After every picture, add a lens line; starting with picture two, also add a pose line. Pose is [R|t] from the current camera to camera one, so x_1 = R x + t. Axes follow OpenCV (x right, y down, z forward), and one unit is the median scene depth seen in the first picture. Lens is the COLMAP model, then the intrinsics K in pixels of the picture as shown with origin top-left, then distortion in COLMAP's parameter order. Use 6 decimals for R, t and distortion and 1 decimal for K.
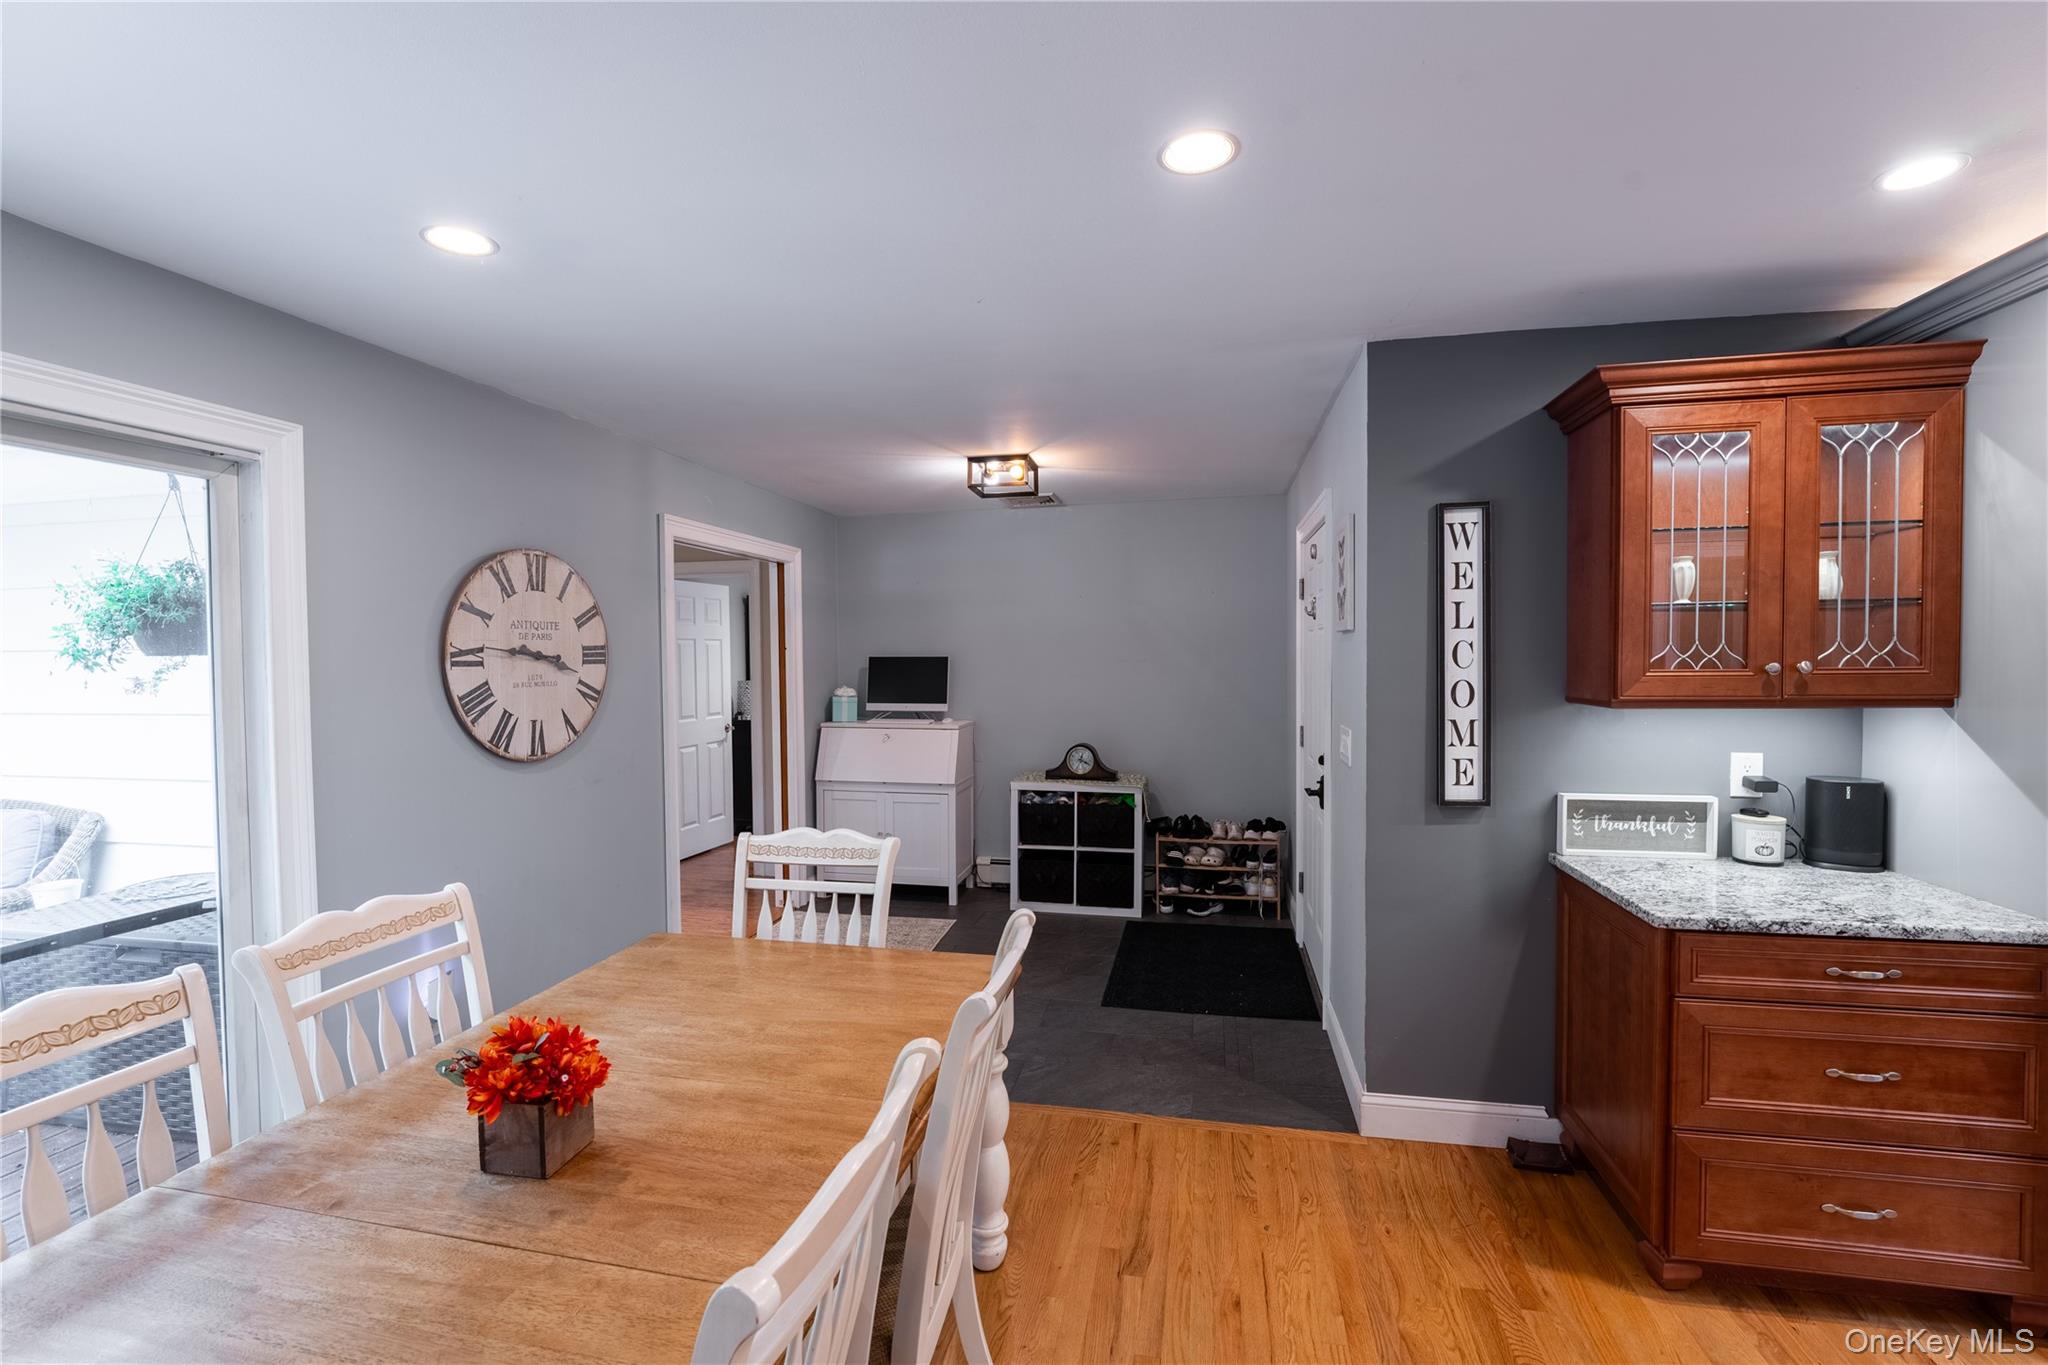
lens RADIAL K [[887.4, 0, 1017.7], [0, 887.4, 683.0], [0, 0, 1]] dist [-0.008364, 0.001108]
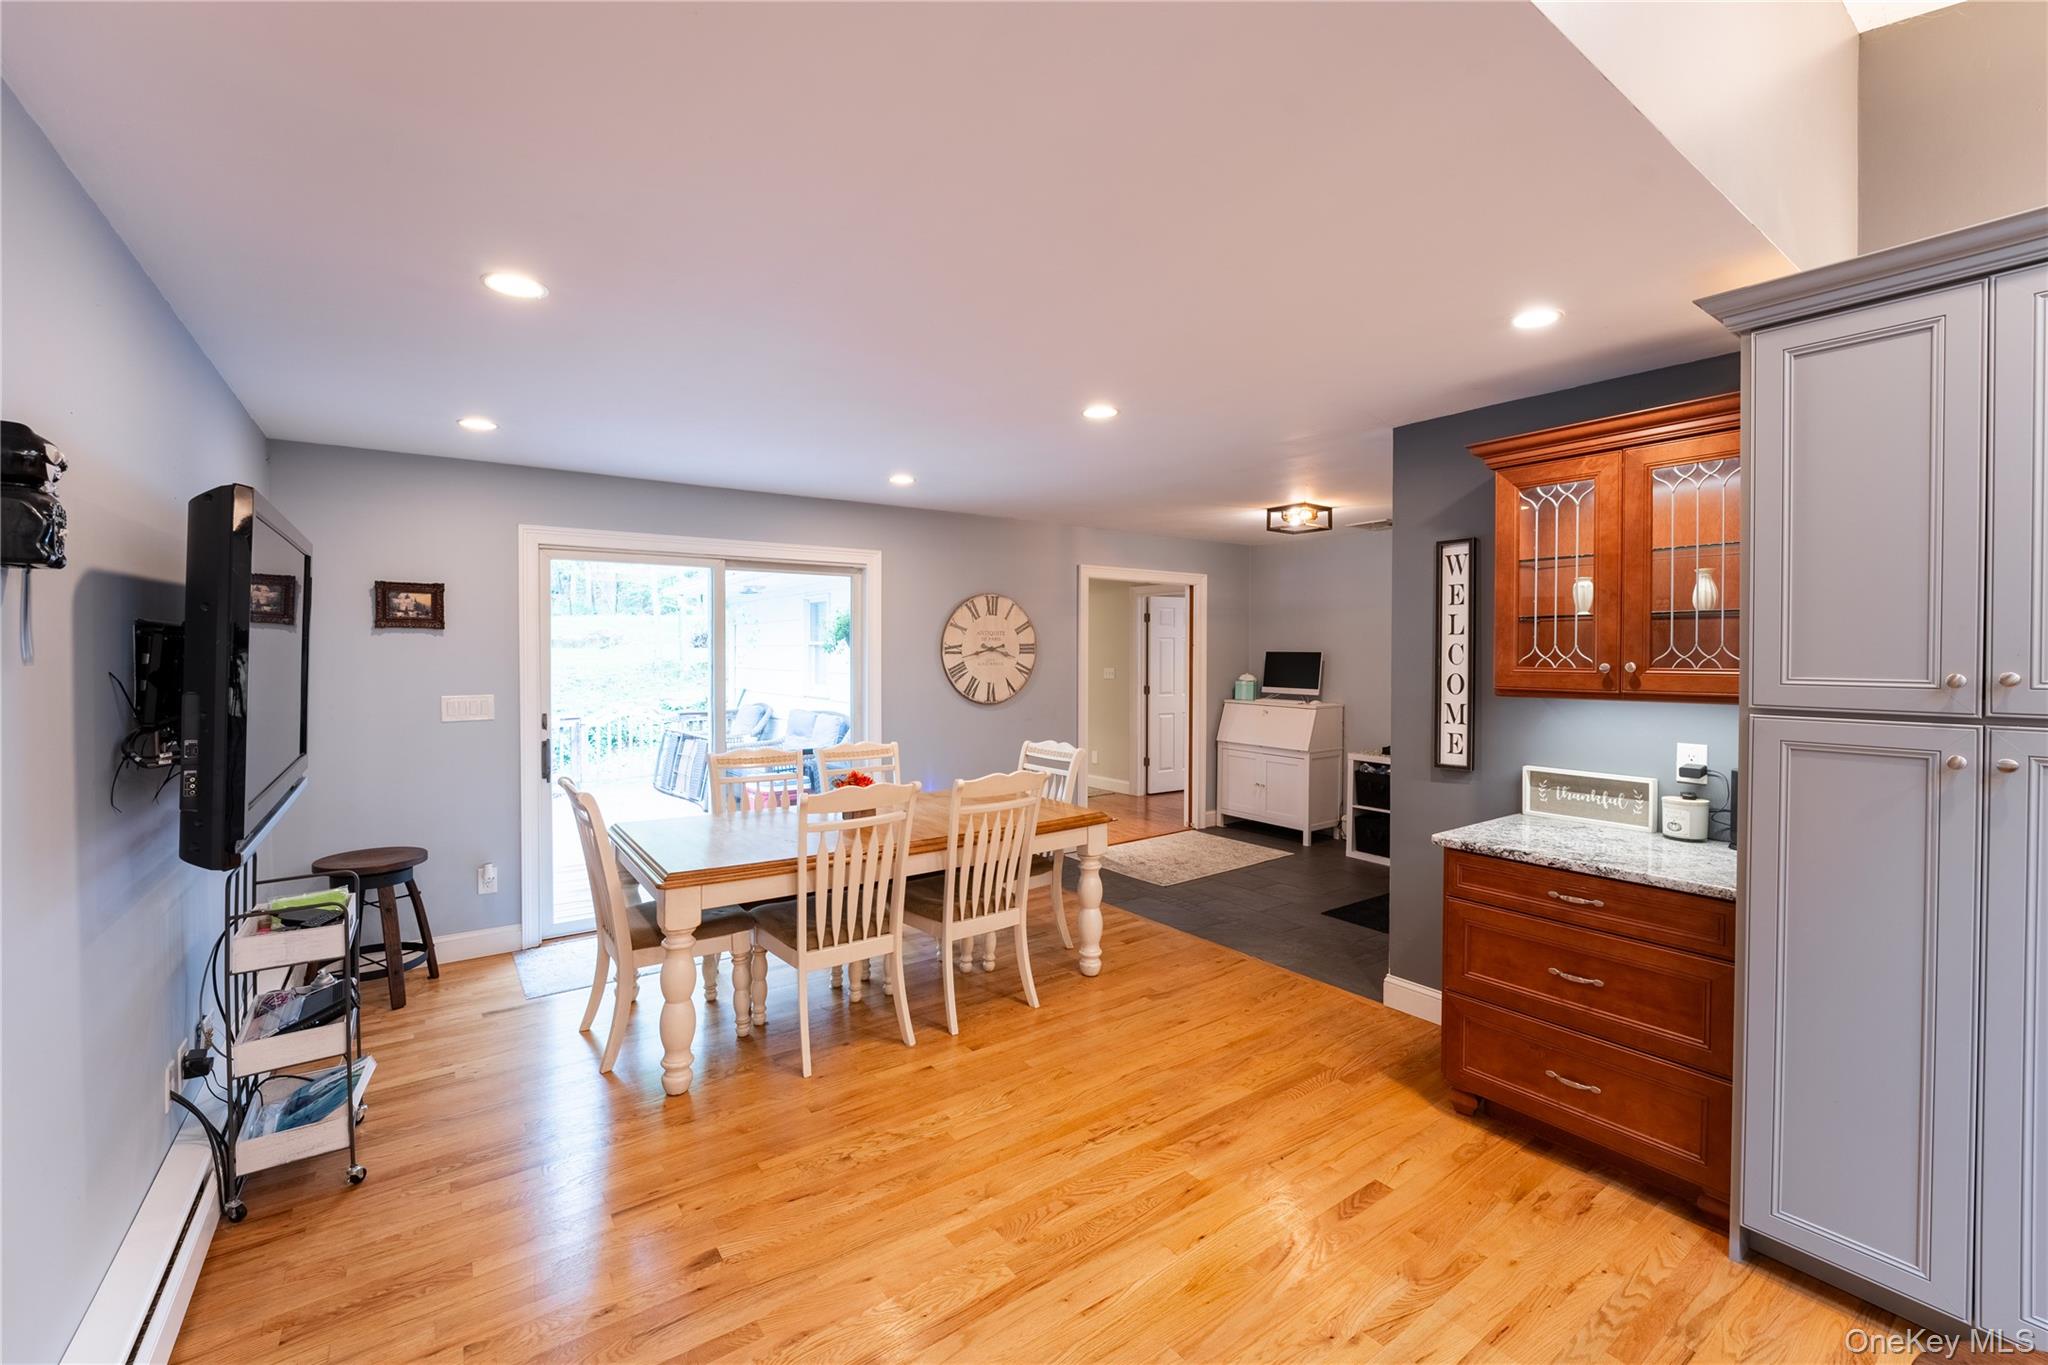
lens RADIAL K [[820.7, 0, 1018.2], [0, 820.7, 665.5], [0, 0, 1]] dist [-0.015718, 0.003740]
pose [[0.743786, 0.022026, -0.668054, 0.829127], [-0.029269, 0.999571, 0.000369, 0.003108], [0.667776, 0.019279, 0.744112, -0.338925]]
